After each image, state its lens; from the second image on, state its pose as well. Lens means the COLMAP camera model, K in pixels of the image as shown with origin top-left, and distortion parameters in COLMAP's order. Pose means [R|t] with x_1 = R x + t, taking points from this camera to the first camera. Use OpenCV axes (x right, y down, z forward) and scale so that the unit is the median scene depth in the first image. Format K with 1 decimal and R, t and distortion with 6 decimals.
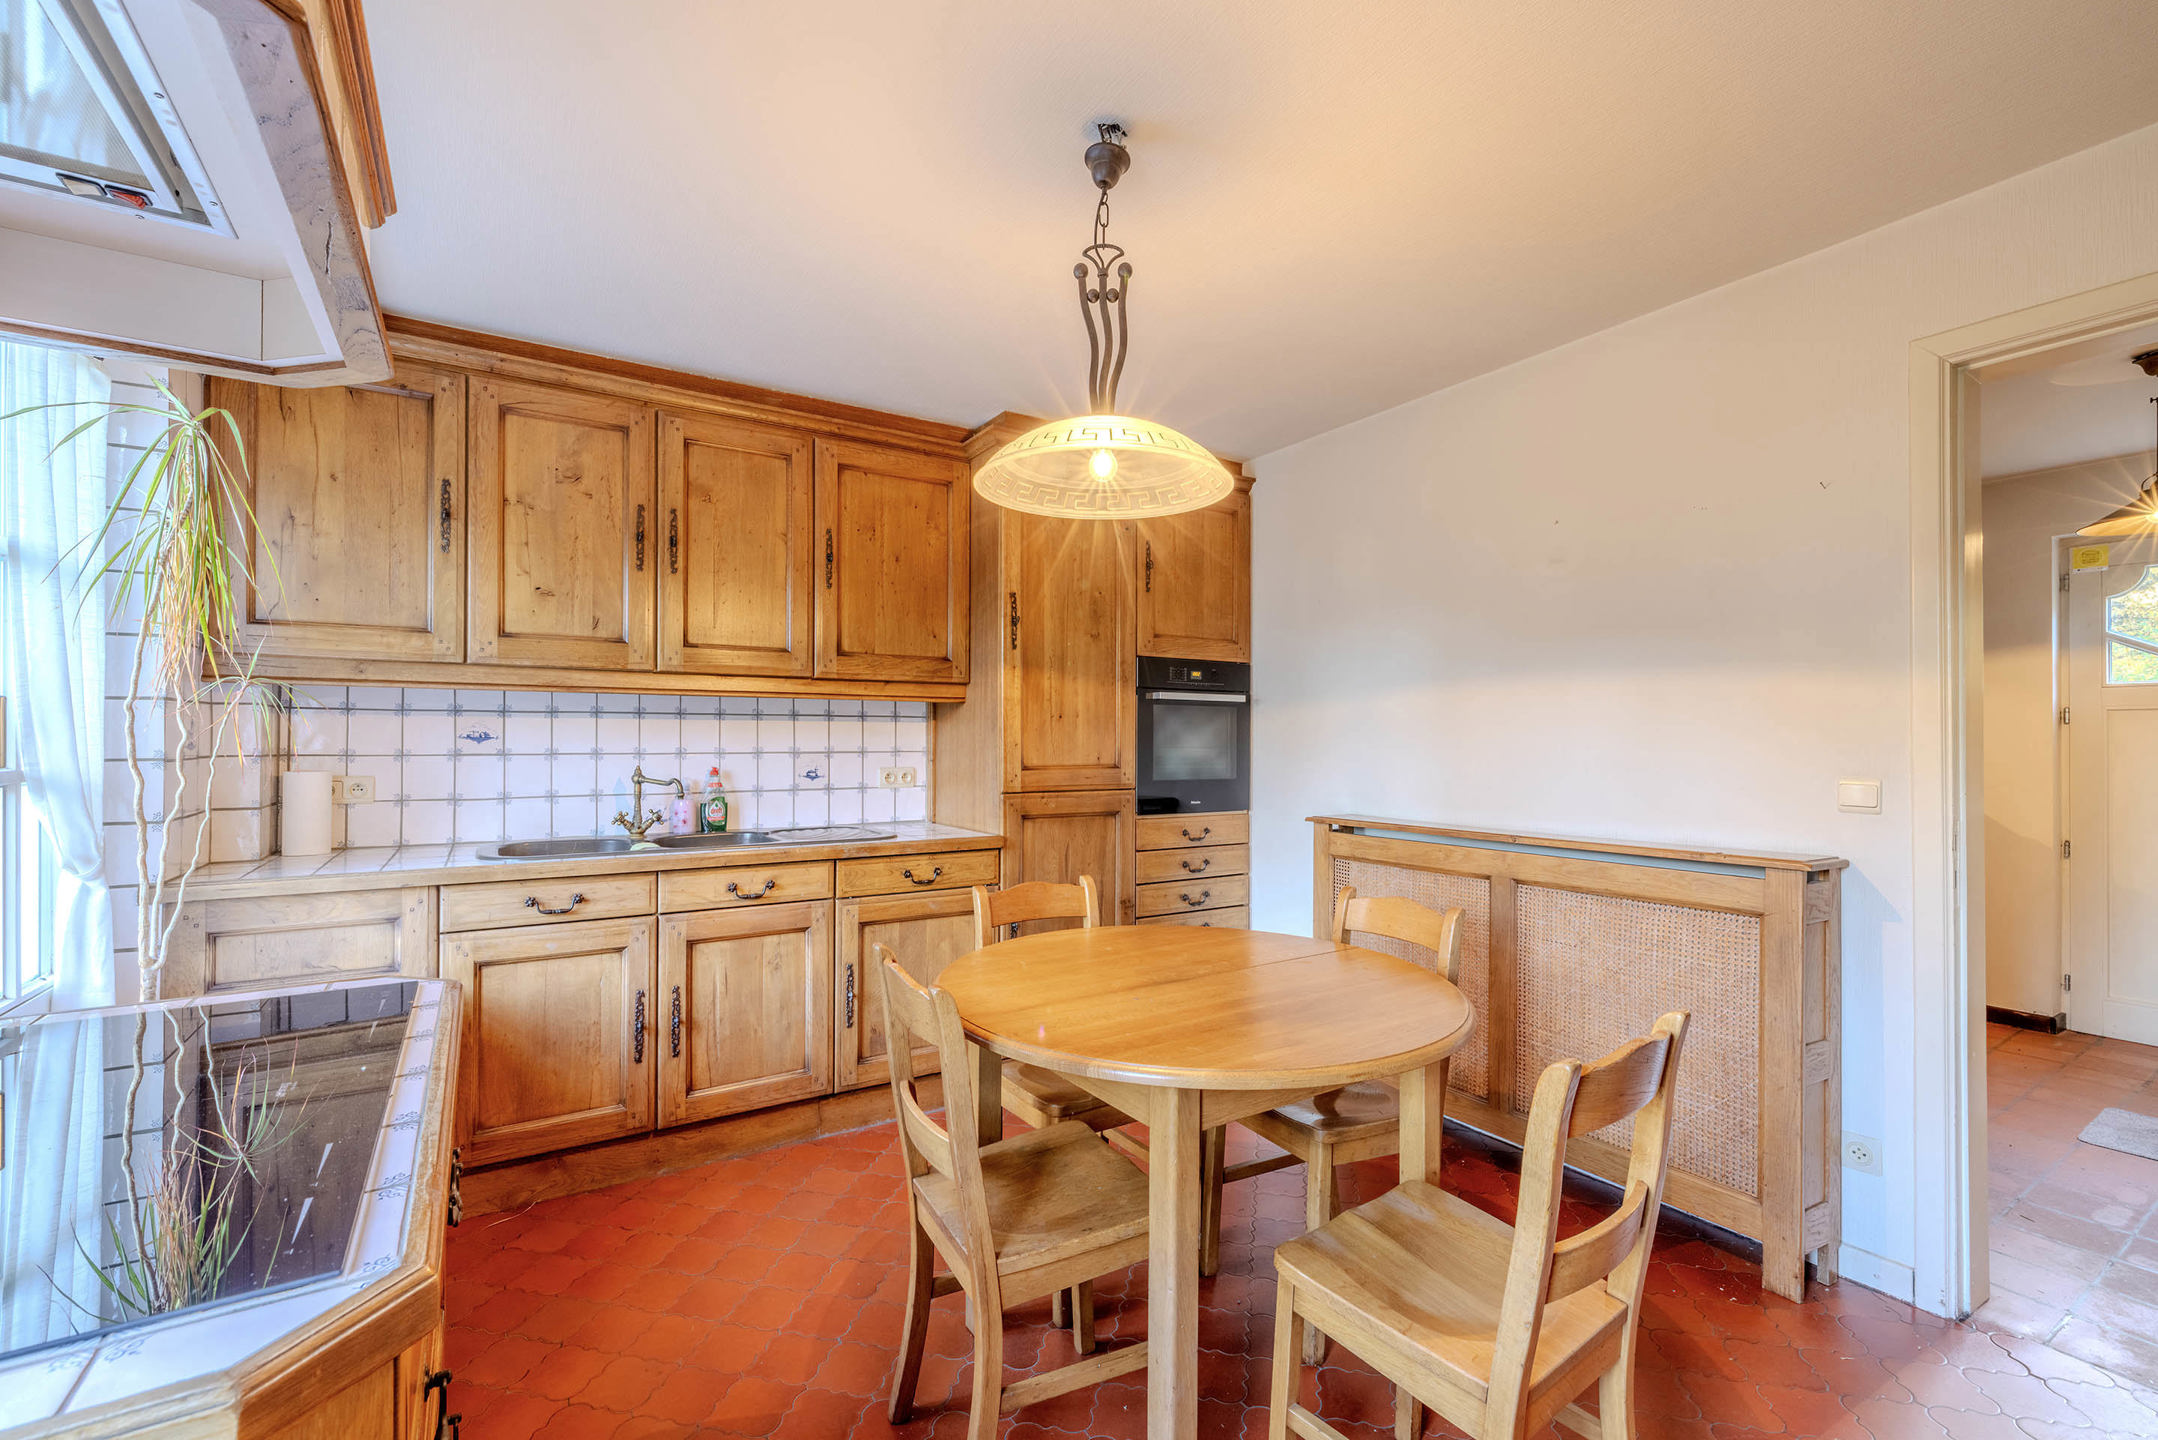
lens RADIAL K [[930.4, 0, 1075.0], [0, 930.4, 728.9], [0, 0, 1]] dist [0.002060, -0.000084]
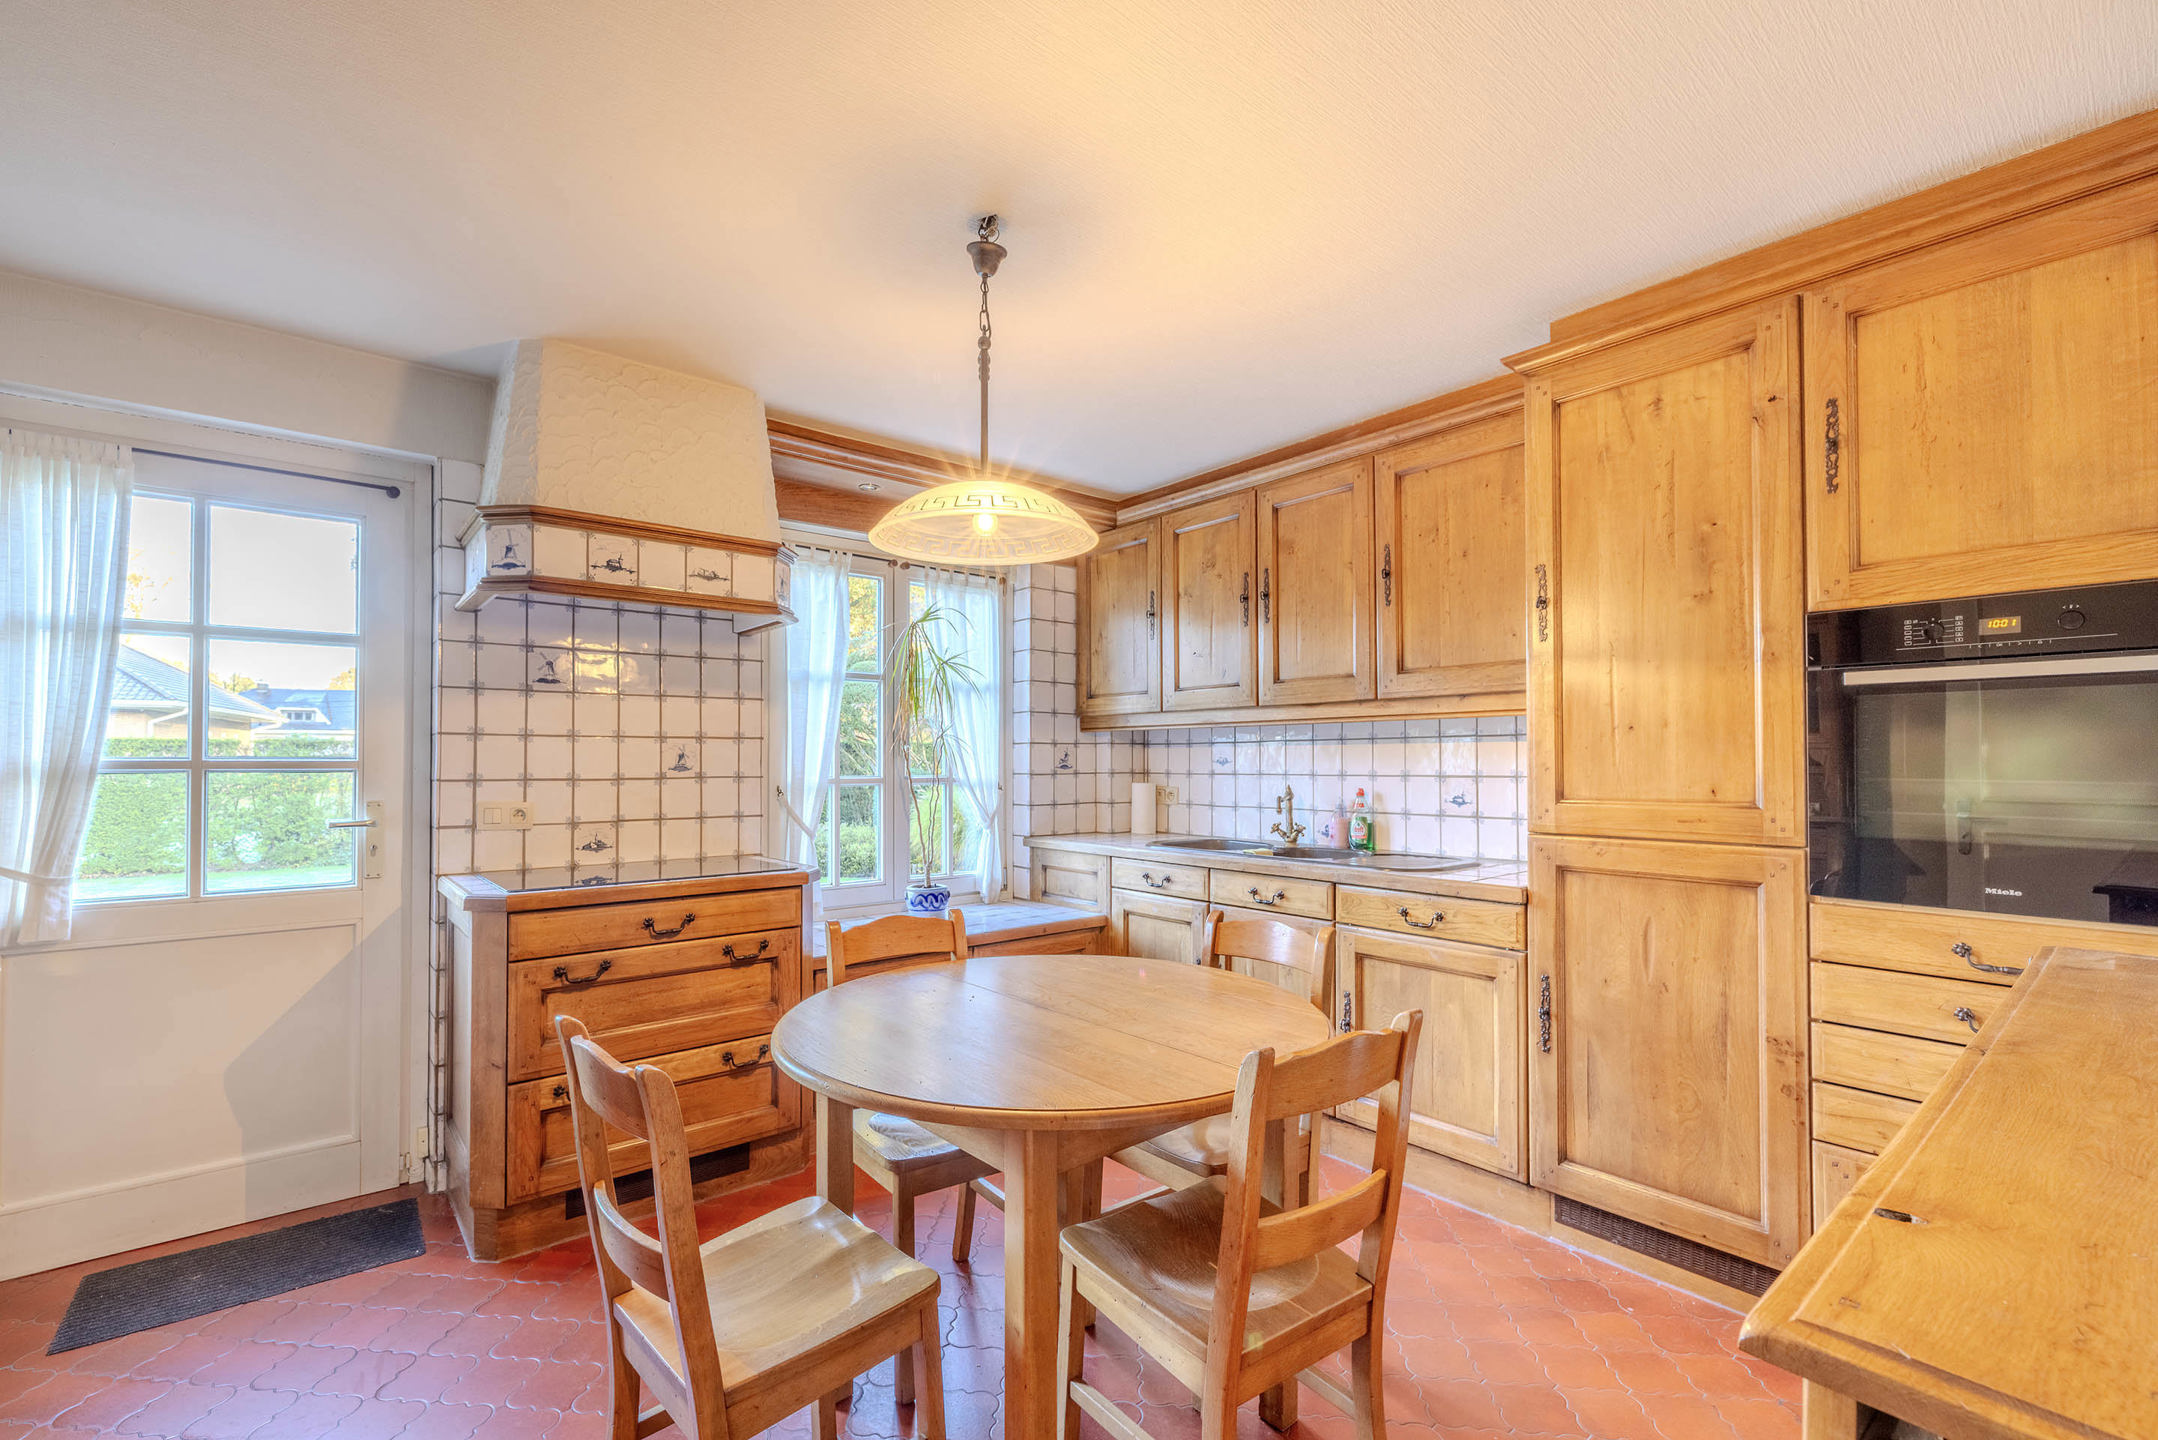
lens RADIAL K [[930.4, 0, 1075.9], [0, 930.4, 739.4], [0, 0, 1]] dist [0.002060, -0.000084]
pose [[0.124086, -0.027393, -0.991893, 0.626827], [0.012771, 0.999580, -0.026007, 0.008370], [0.992189, -0.009440, 0.124384, 0.537053]]
